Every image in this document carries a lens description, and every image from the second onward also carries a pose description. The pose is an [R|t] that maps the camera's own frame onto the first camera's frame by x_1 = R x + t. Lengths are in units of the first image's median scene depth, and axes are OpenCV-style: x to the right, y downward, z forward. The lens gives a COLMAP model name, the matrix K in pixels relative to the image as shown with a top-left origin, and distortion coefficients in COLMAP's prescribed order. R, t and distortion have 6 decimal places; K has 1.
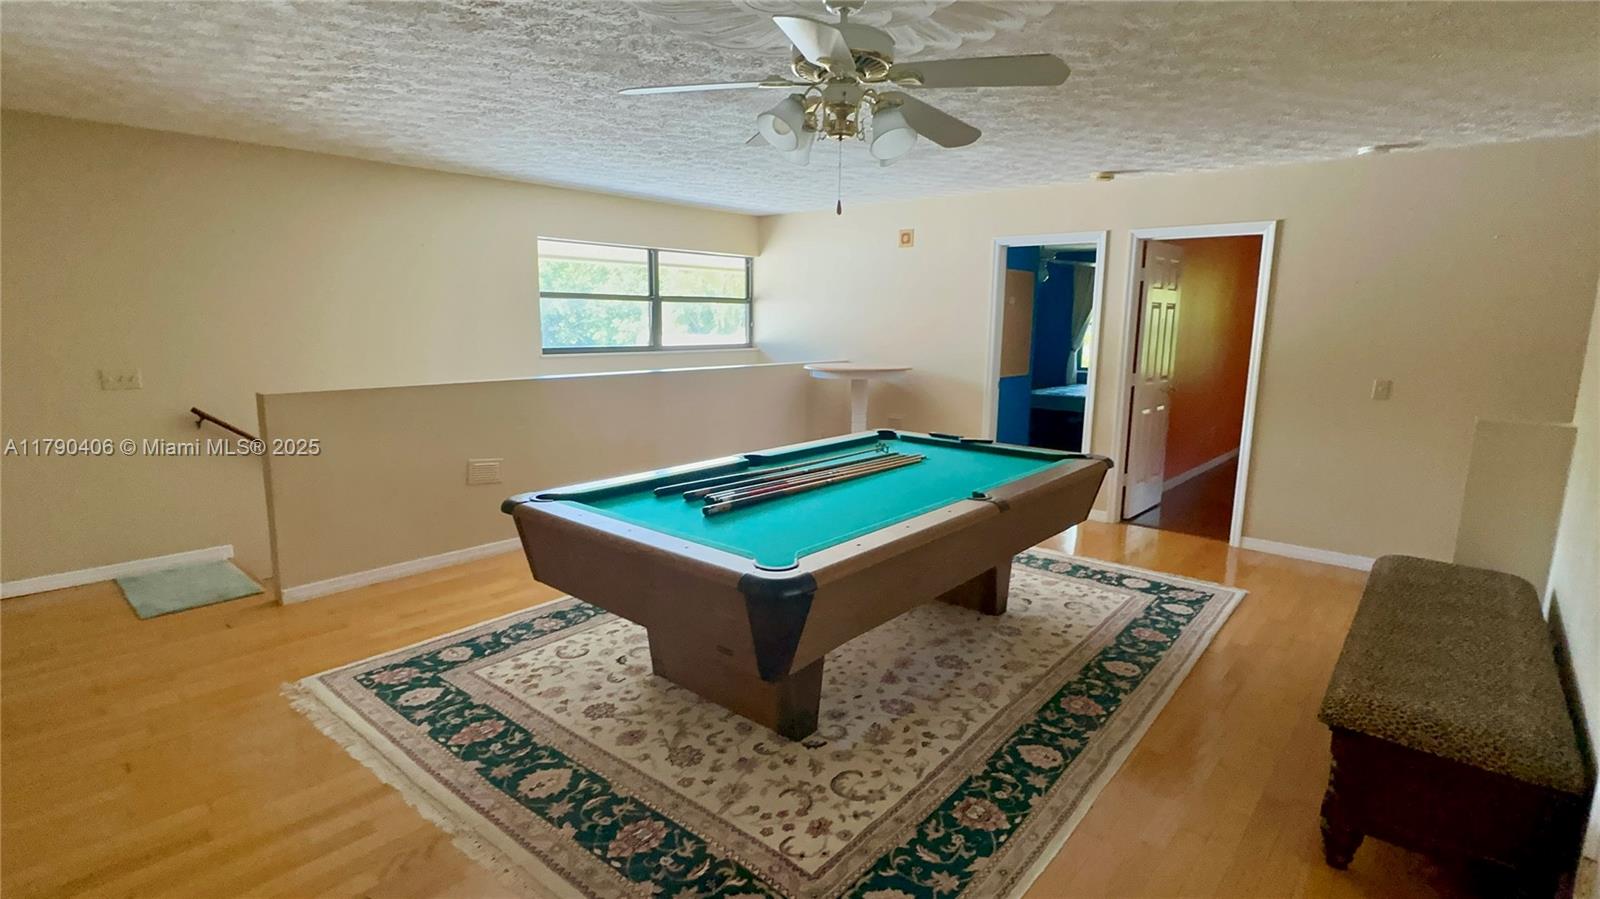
lens RADIAL K [[775.5, 0, 797.3], [0, 775.5, 448.0], [0, 0, 1]] dist [-0.003235, 0.000022]
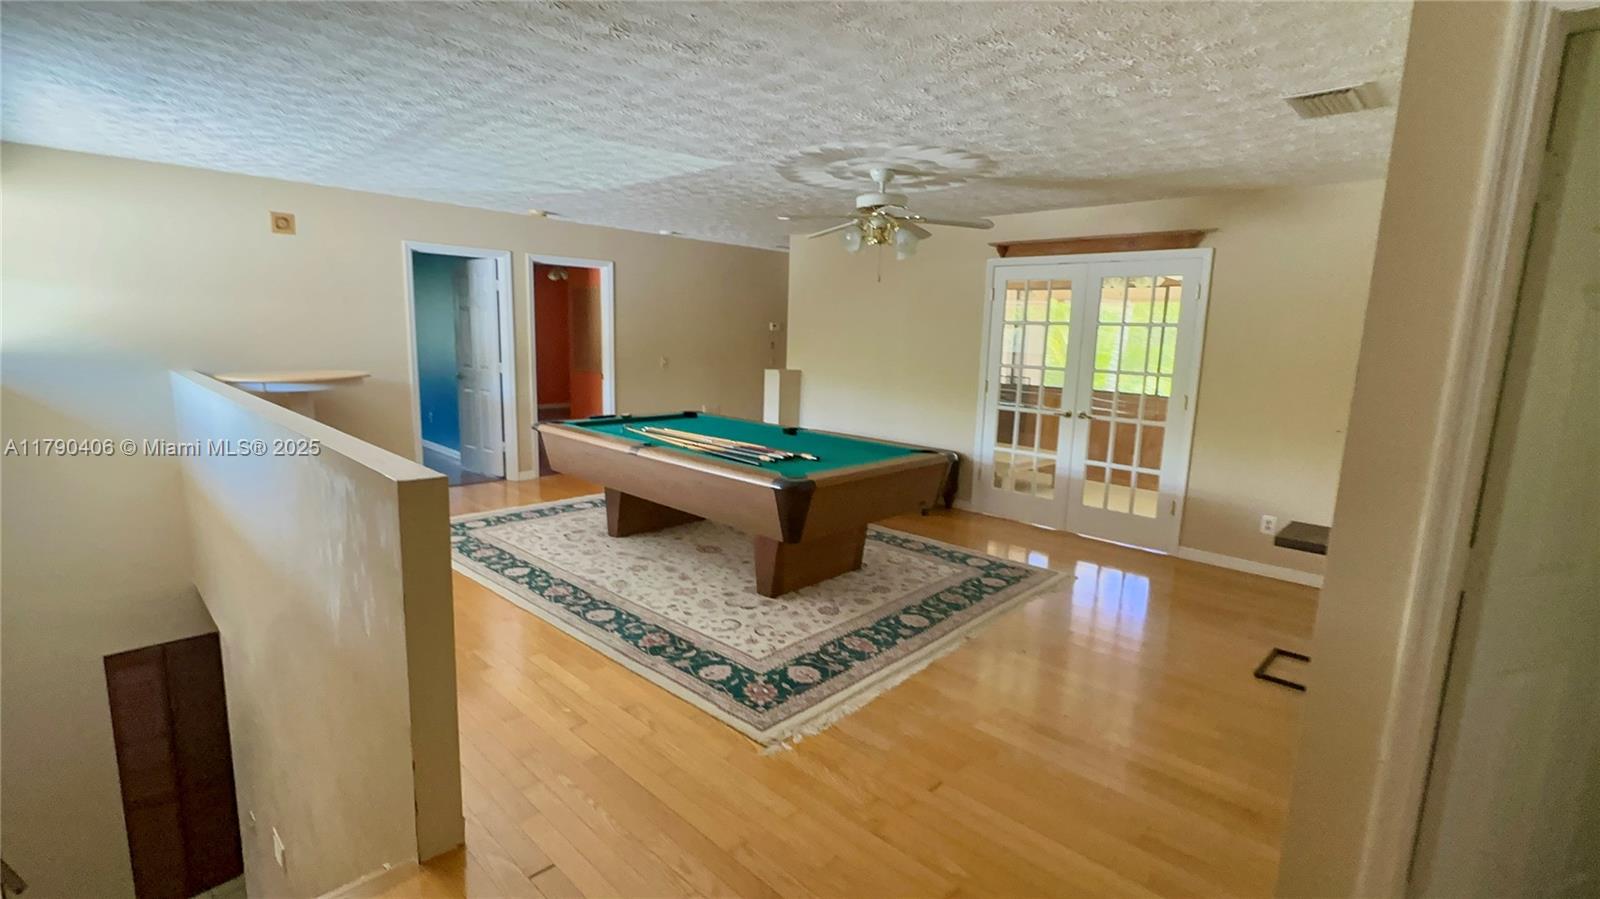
lens RADIAL K [[727.6, 0, 797.3], [0, 727.6, 451.2], [0, 0, 1]] dist [0.000896, 0.000023]
pose [[0.048699, -0.174222, 0.983502, -1.564012], [0.137116, 0.976514, 0.166194, -0.183020], [-0.989357, 0.126760, 0.071443, 0.949737]]
